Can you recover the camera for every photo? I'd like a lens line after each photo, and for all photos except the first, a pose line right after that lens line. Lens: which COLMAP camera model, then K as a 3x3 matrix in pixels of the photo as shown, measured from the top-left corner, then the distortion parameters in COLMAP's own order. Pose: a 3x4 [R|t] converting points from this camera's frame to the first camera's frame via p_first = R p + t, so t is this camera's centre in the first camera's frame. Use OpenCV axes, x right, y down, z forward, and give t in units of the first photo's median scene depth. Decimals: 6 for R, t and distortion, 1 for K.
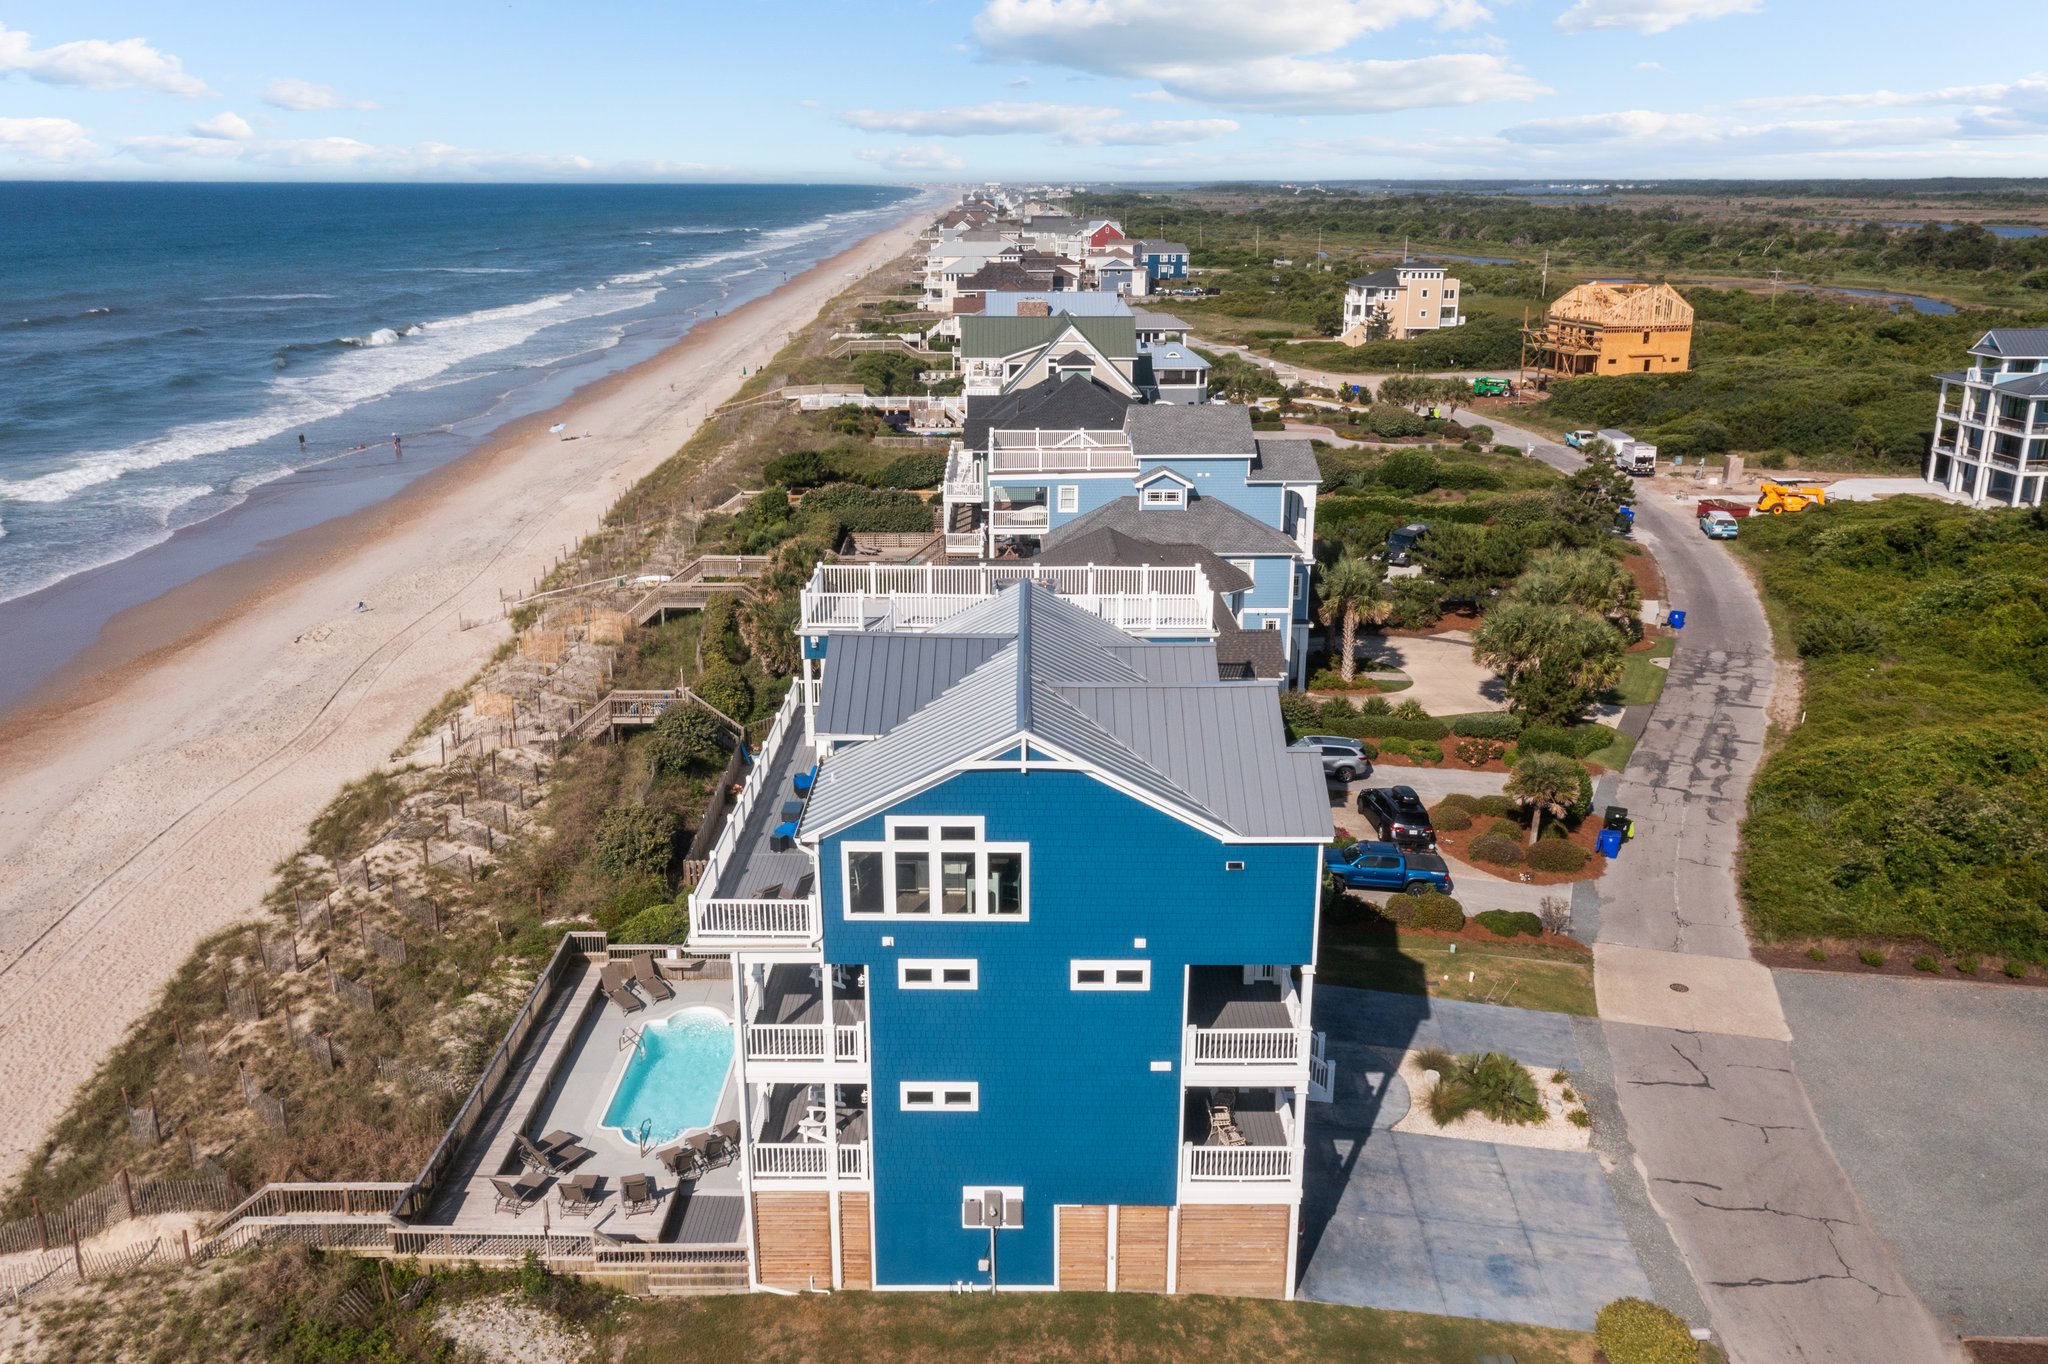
lens RADIAL K [[1670.6, 0, 1017.2], [0, 1670.6, 690.1], [0, 0, 1]] dist [0.004497, -0.003046]
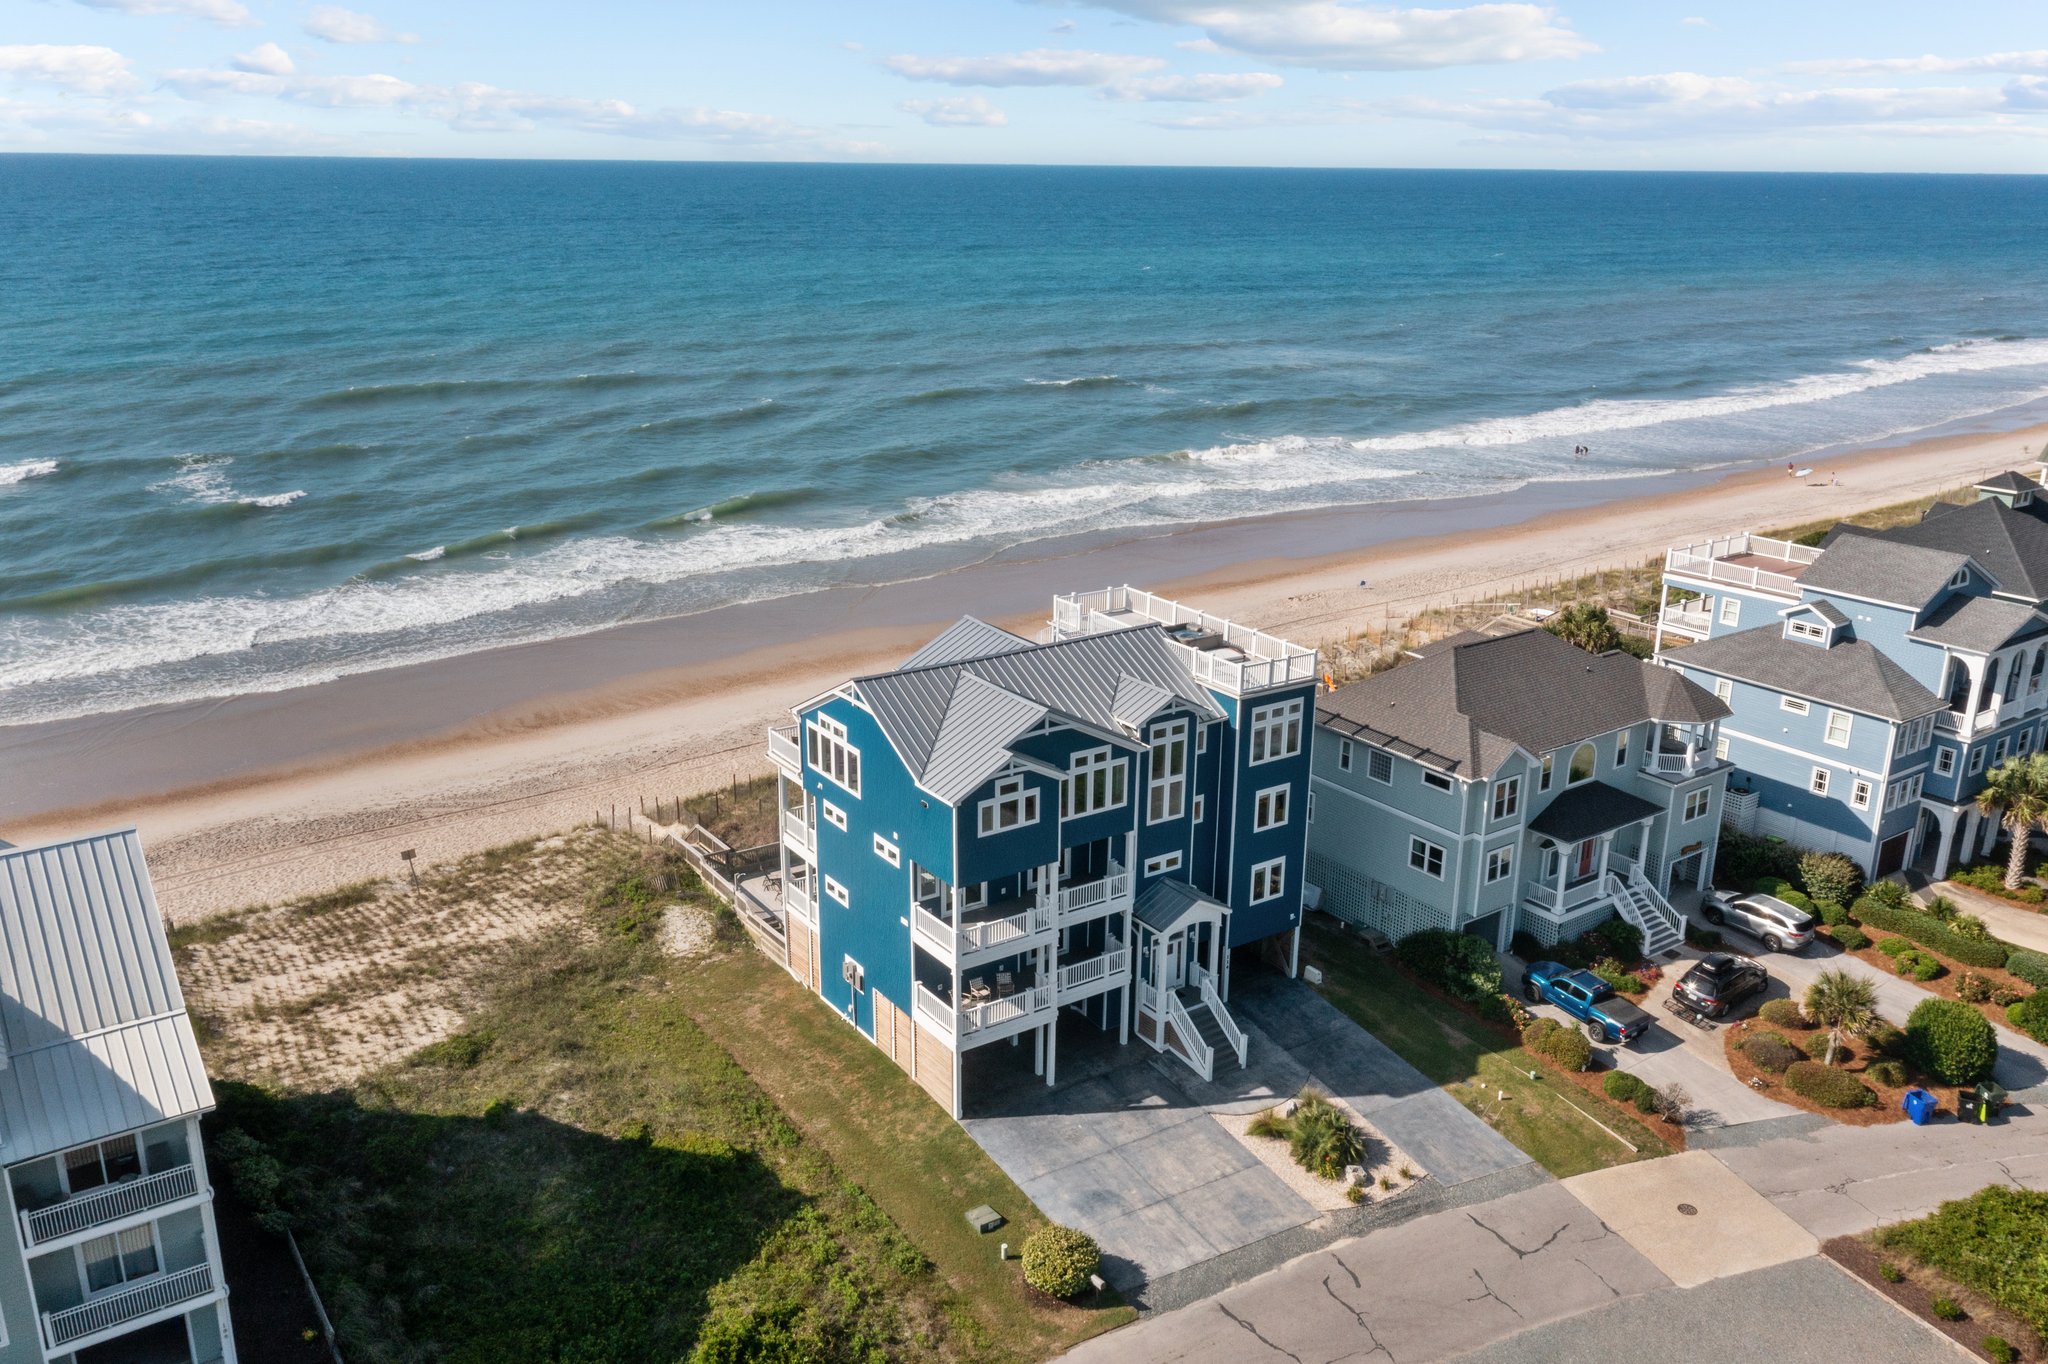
lens RADIAL K [[1641.9, 0, 1018.3], [0, 1641.9, 692.3], [0, 0, 1]] dist [-0.011044, 0.004371]
pose [[0.565788, 0.260069, -0.782463, 0.746580], [-0.250760, 0.958280, 0.137185, -0.124022], [0.785496, 0.118593, 0.607398, 0.082200]]
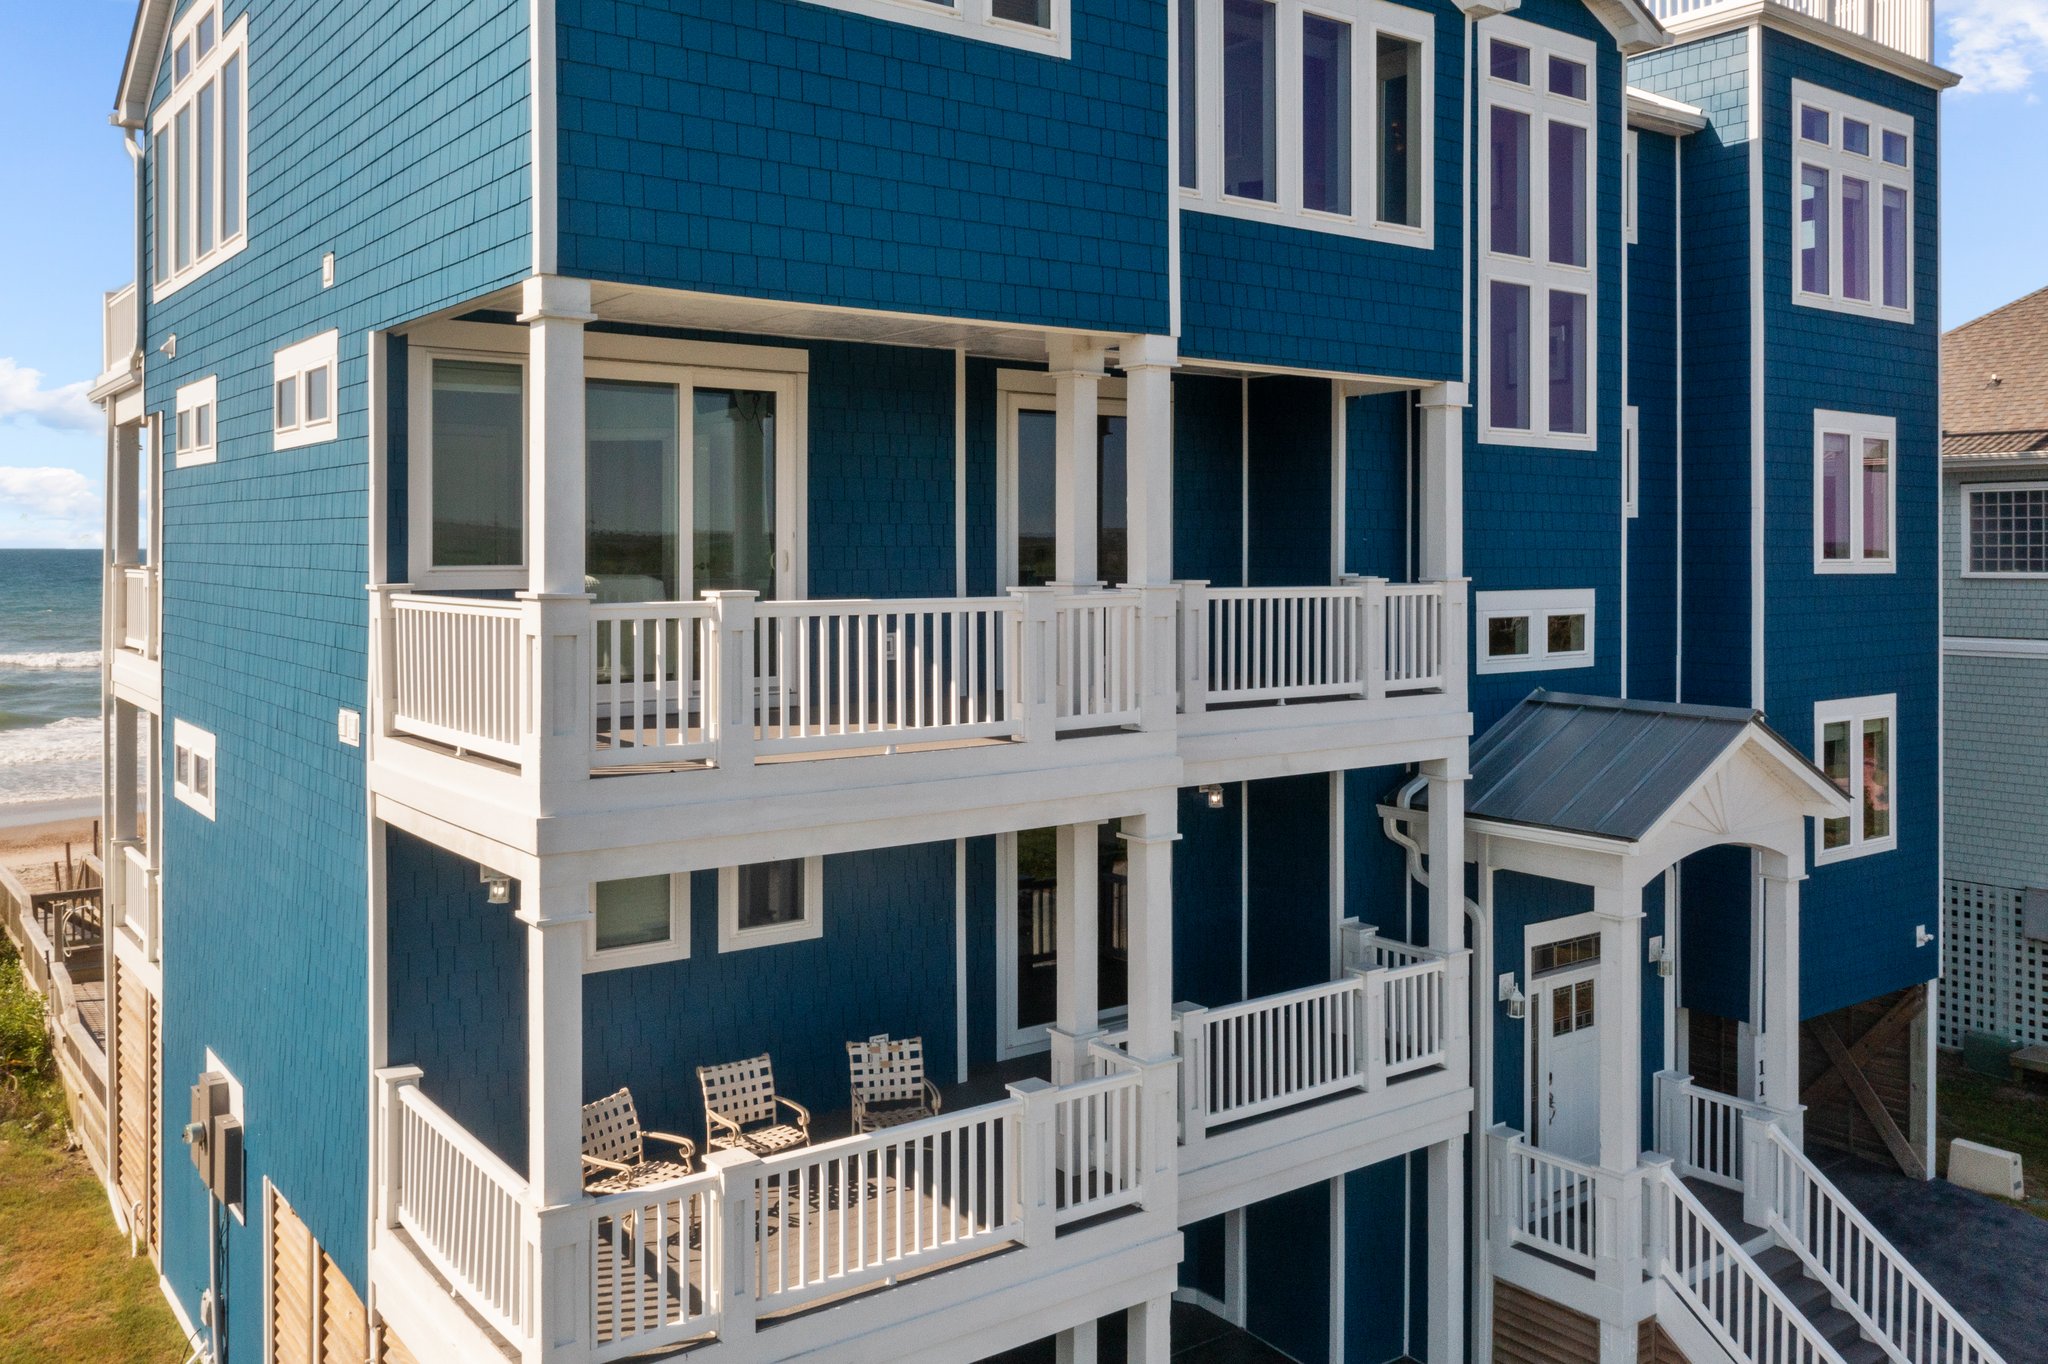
lens RADIAL K [[1679.4, 0, 1027.9], [0, 1679.4, 543.3], [0, 0, 1]] dist [-0.002717, 0.000278]
pose [[0.604412, -0.001244, -0.796671, 0.226060], [-0.233775, 0.955700, -0.178850, 0.128489], [0.761601, 0.294341, 0.577345, 0.536363]]
